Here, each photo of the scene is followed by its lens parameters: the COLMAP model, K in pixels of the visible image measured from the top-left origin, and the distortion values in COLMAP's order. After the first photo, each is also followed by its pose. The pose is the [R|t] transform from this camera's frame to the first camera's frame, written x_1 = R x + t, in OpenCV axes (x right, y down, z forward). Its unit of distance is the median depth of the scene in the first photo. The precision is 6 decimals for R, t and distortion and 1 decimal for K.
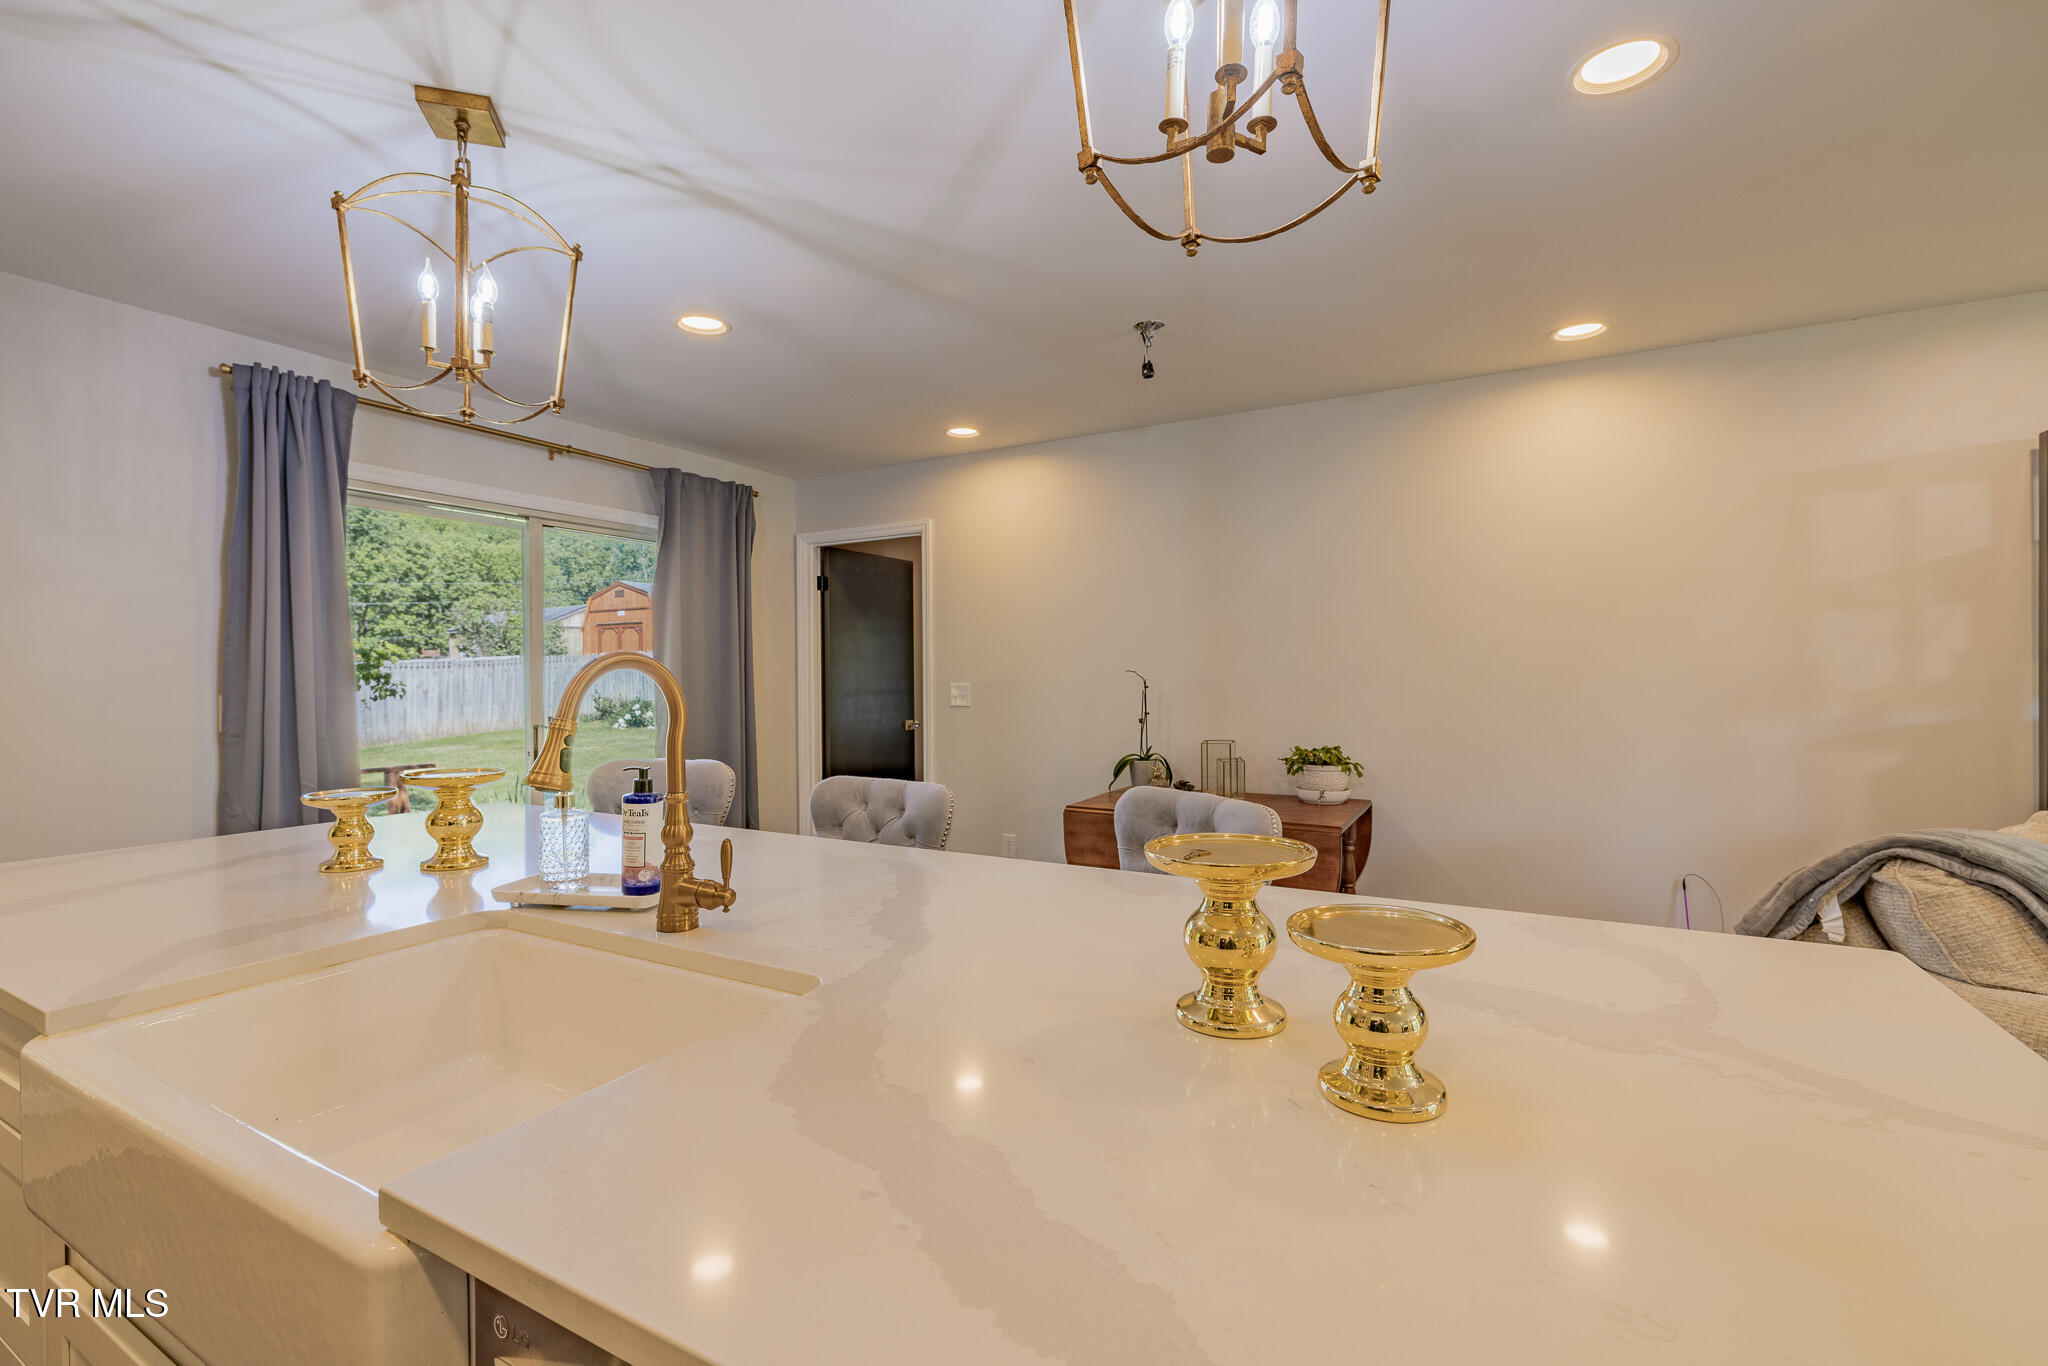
lens RADIAL K [[869.2, 0, 1019.0], [0, 869.2, 685.0], [0, 0, 1]] dist [-0.013492, 0.001276]
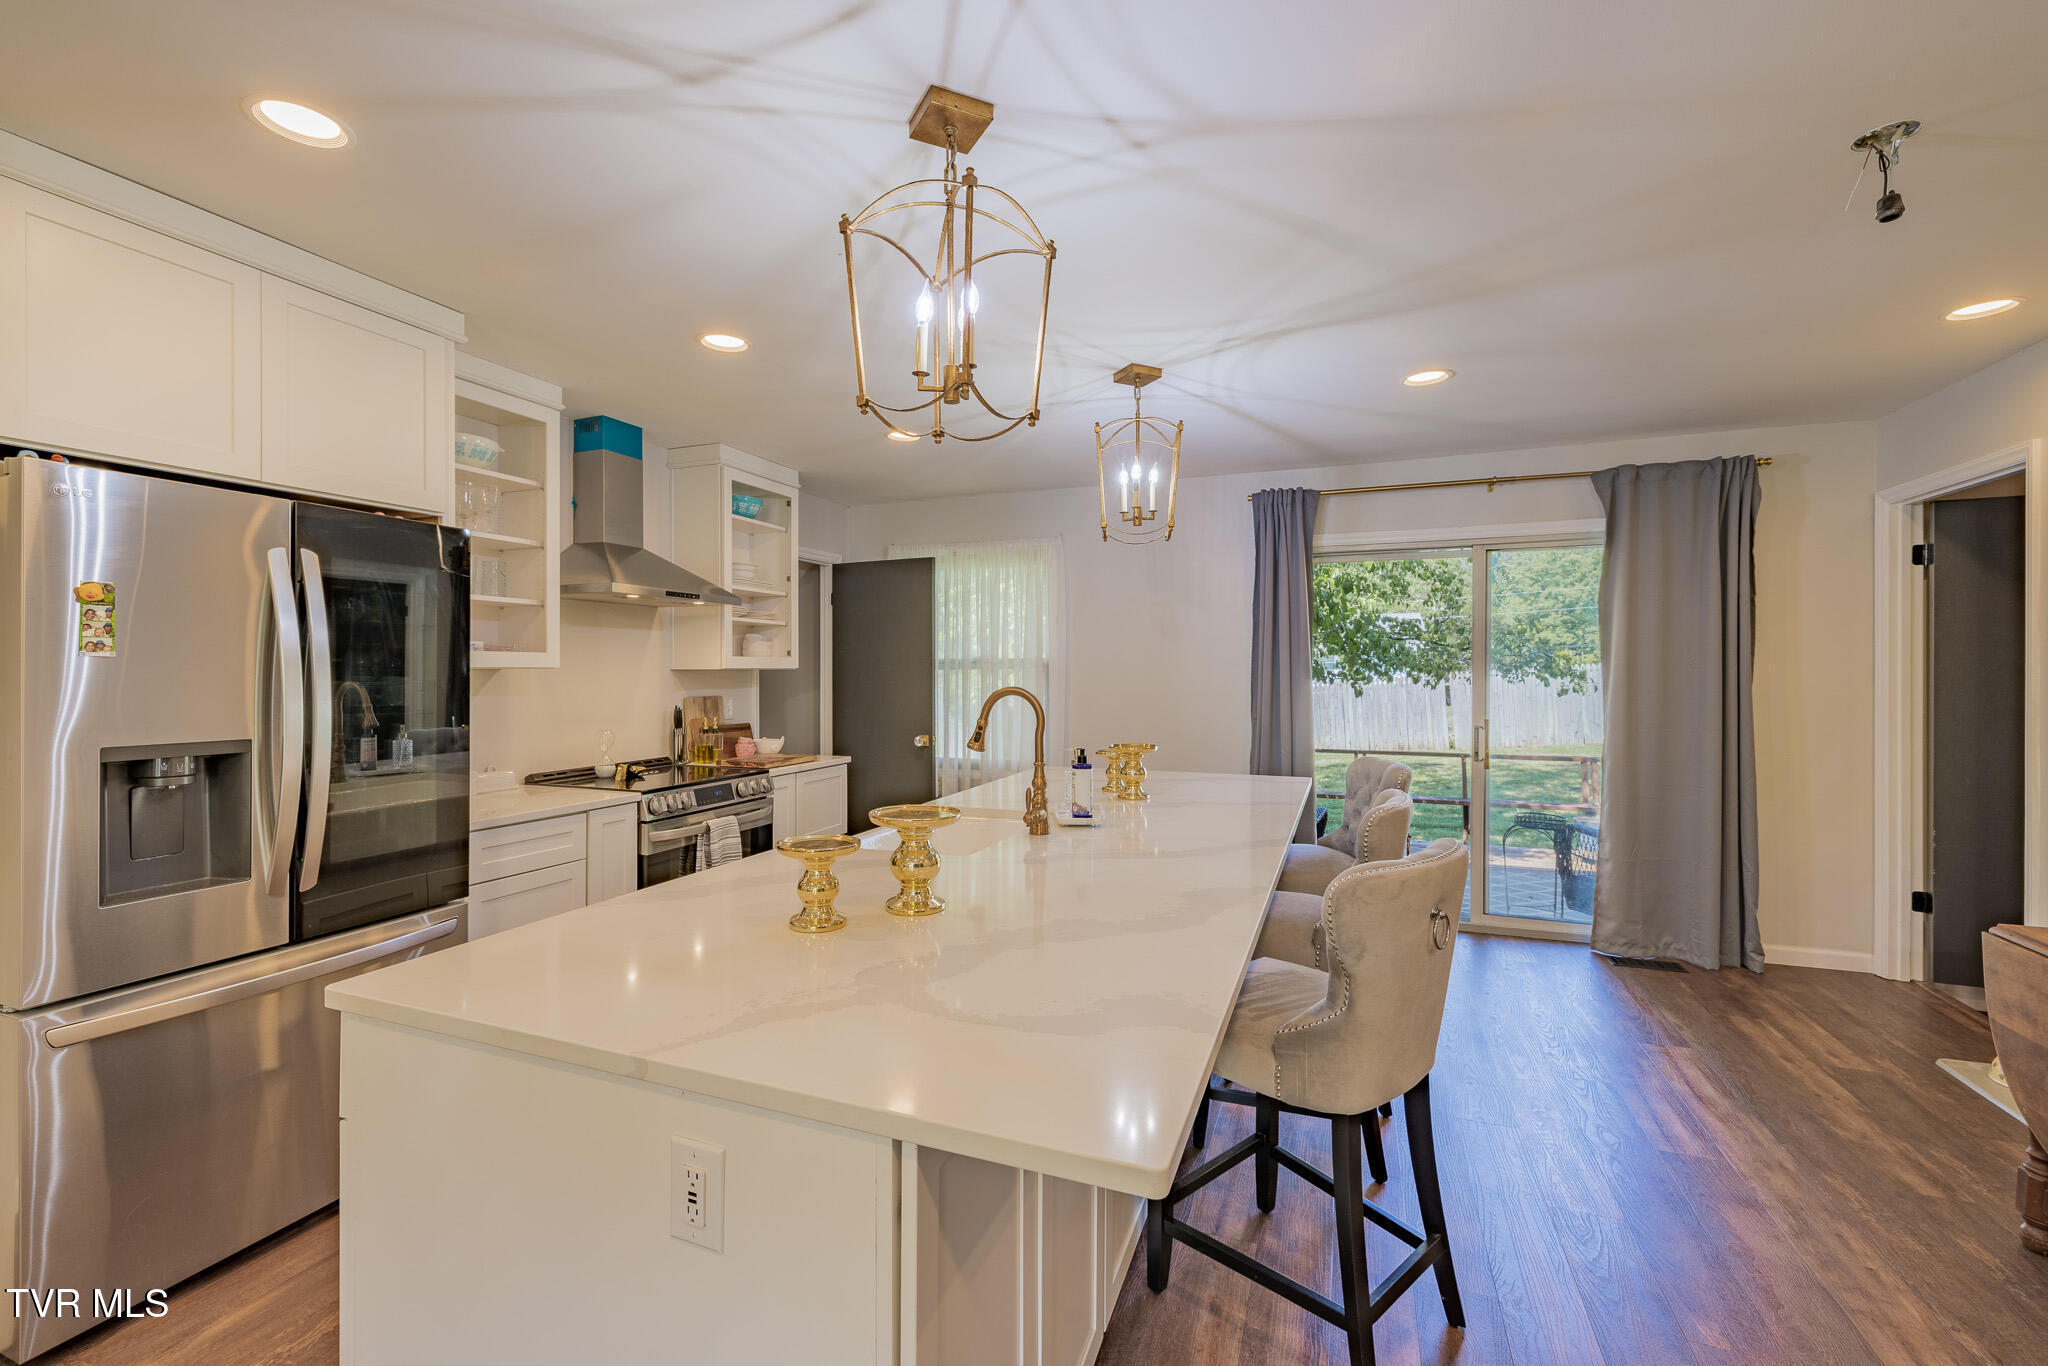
lens RADIAL K [[869.2, 0, 1014.7], [0, 869.2, 669.6], [0, 0, 1]] dist [-0.013492, 0.001276]
pose [[0.139280, 0.002930, -0.990249, 0.494393], [-0.006908, 0.999974, 0.001987, -0.025716], [0.990229, 0.006564, 0.139296, 0.230552]]
